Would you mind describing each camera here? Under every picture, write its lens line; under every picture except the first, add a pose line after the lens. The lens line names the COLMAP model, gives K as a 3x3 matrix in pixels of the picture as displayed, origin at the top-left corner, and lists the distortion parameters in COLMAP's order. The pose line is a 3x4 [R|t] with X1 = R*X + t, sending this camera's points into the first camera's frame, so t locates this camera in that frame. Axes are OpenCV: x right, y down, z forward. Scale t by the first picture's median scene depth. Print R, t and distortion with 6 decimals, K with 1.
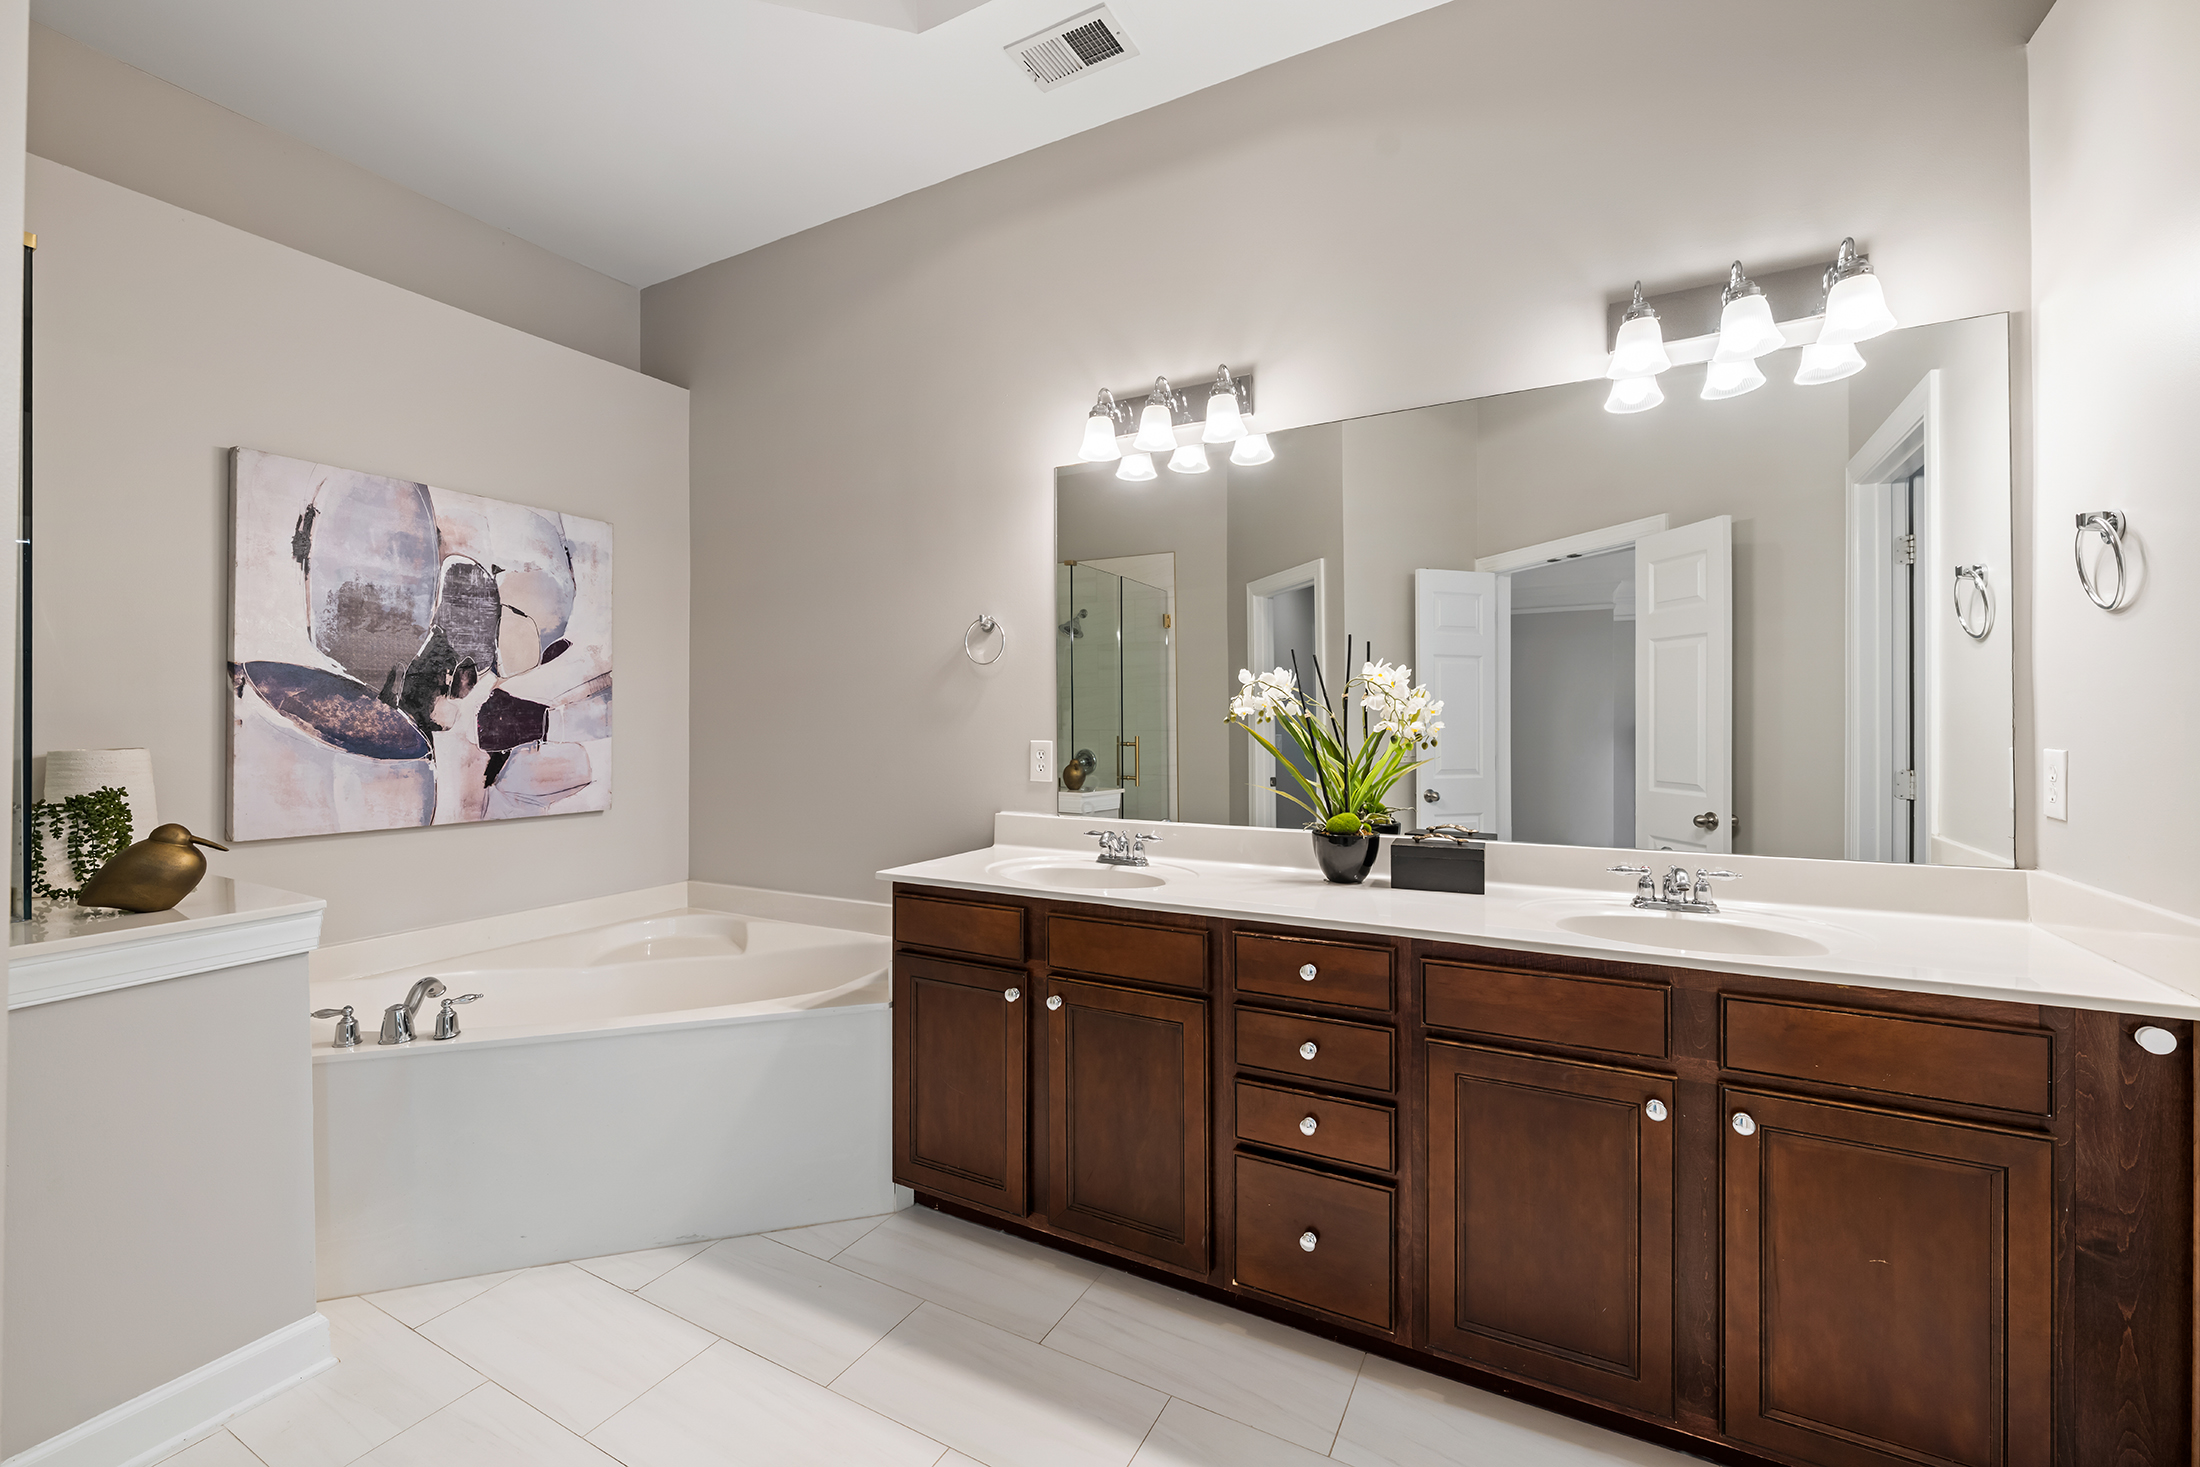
lens RADIAL K [[893.2, 0, 1100.0], [0, 893.2, 733.5], [0, 0, 1]] dist [-0.000725, -0.000102]
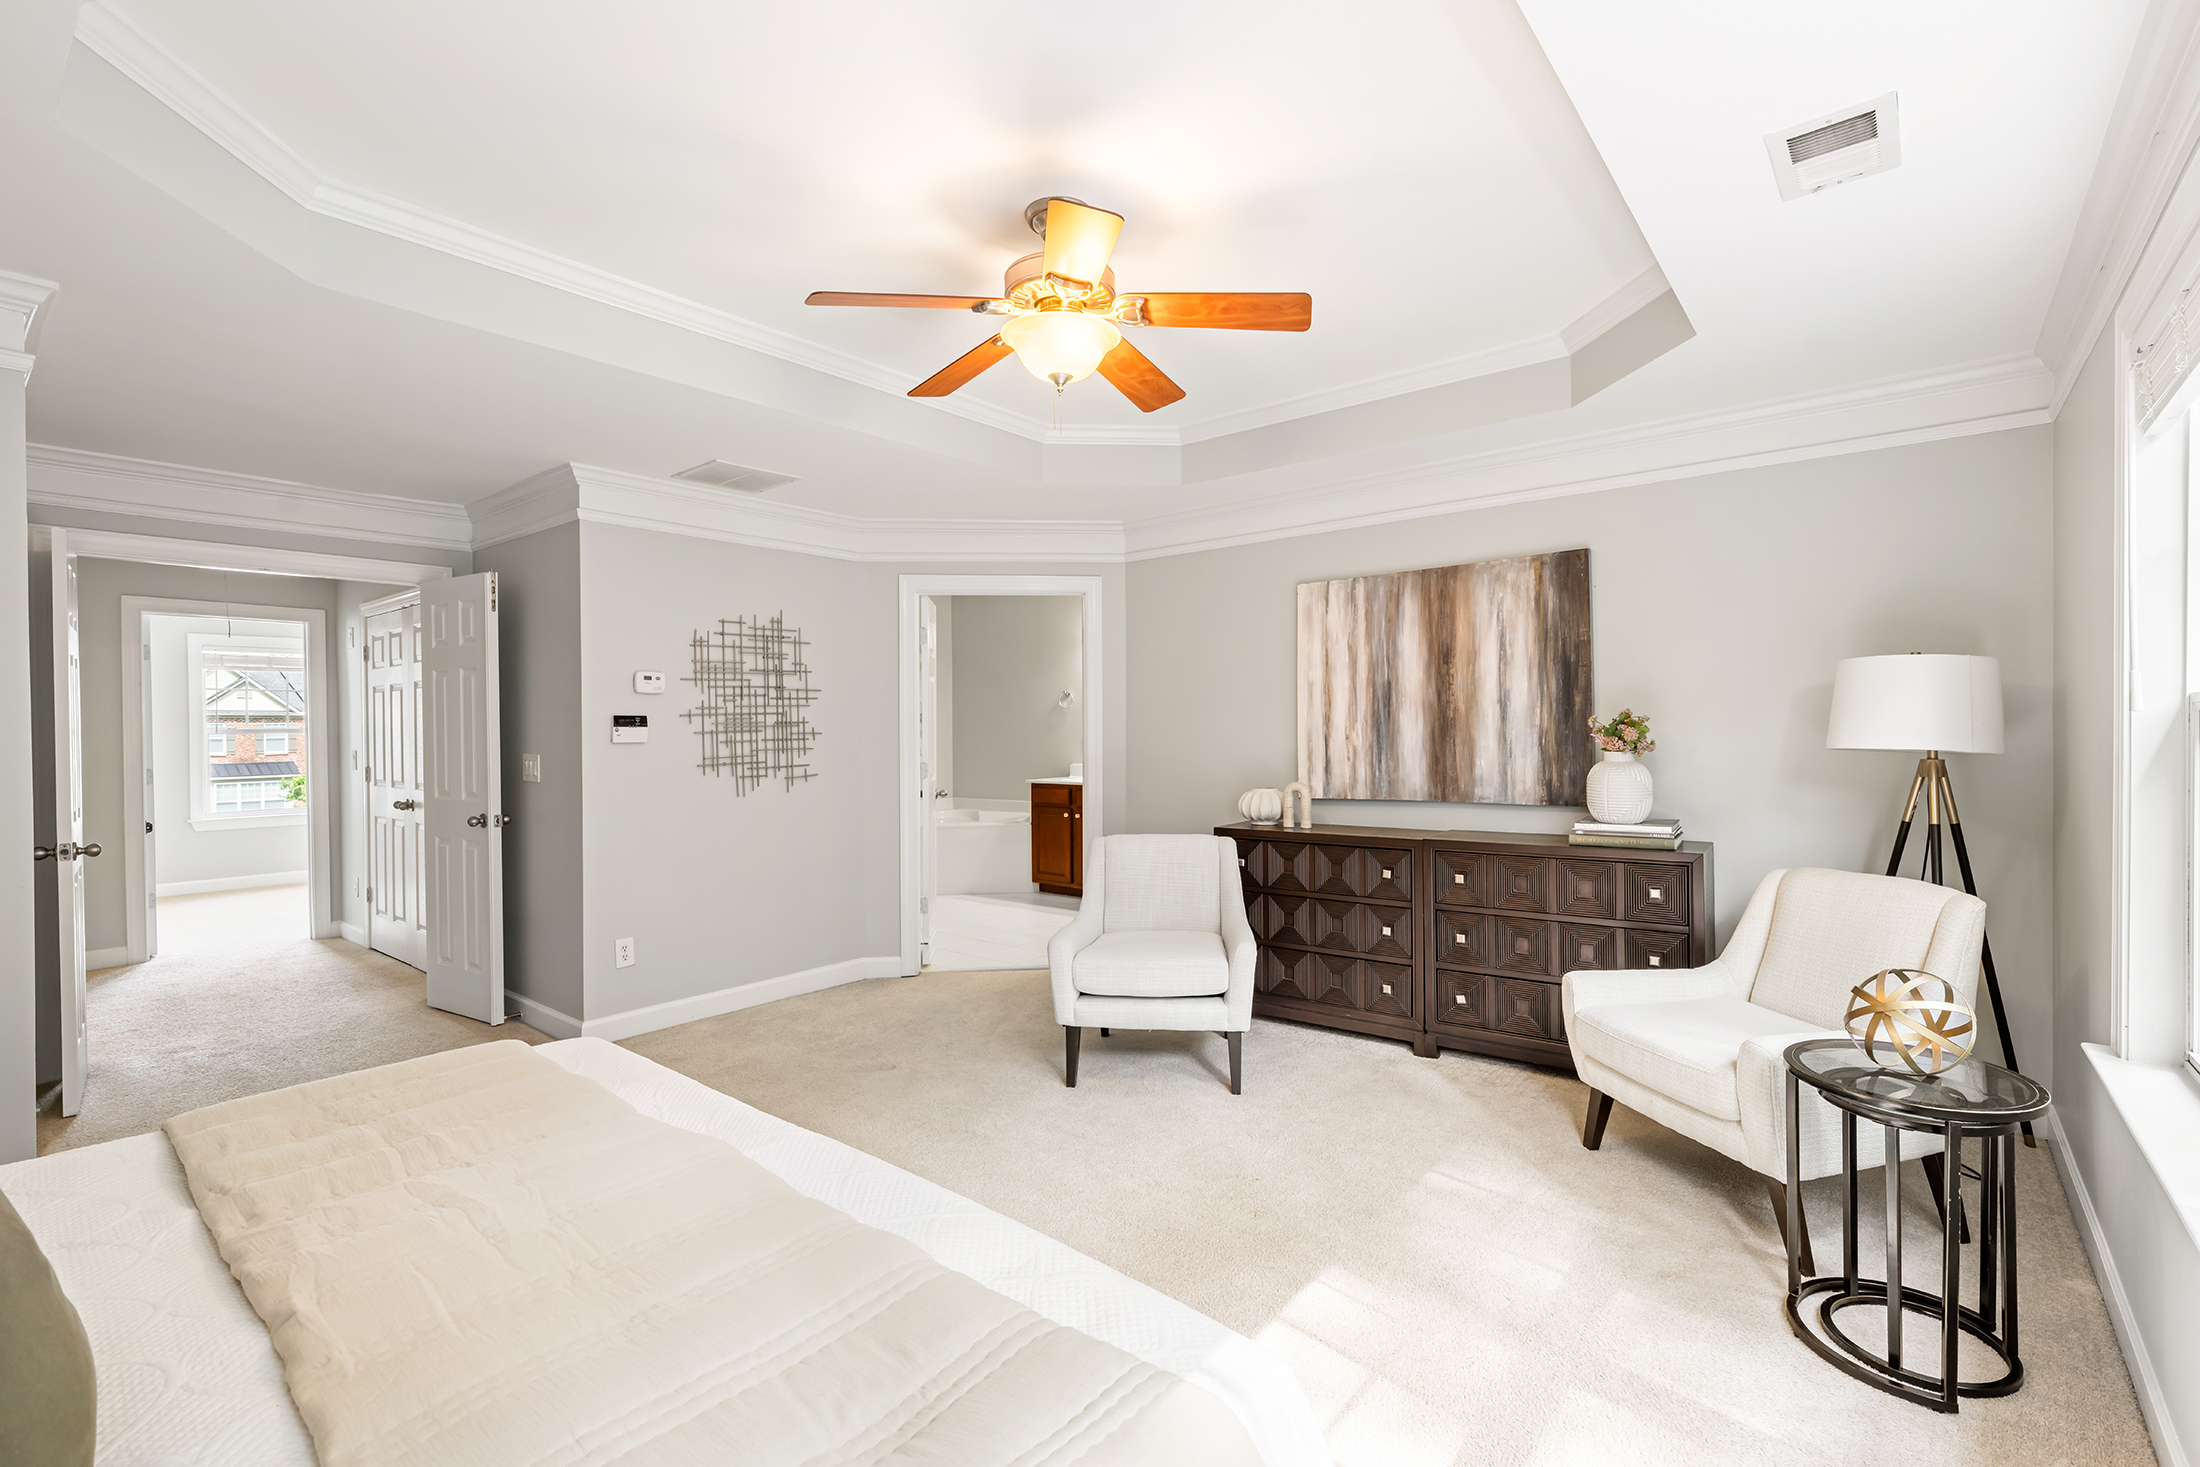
lens RADIAL K [[978.0, 0, 1100.0], [0, 978.0, 733.5], [0, 0, 1]] dist [0.000000, 0.000027]
pose [[0.981726, -0.005871, -0.190210, 0.650243], [0.006180, 0.999980, 0.001034, -0.005566], [0.190200, -0.002190, 0.981743, -2.294074]]
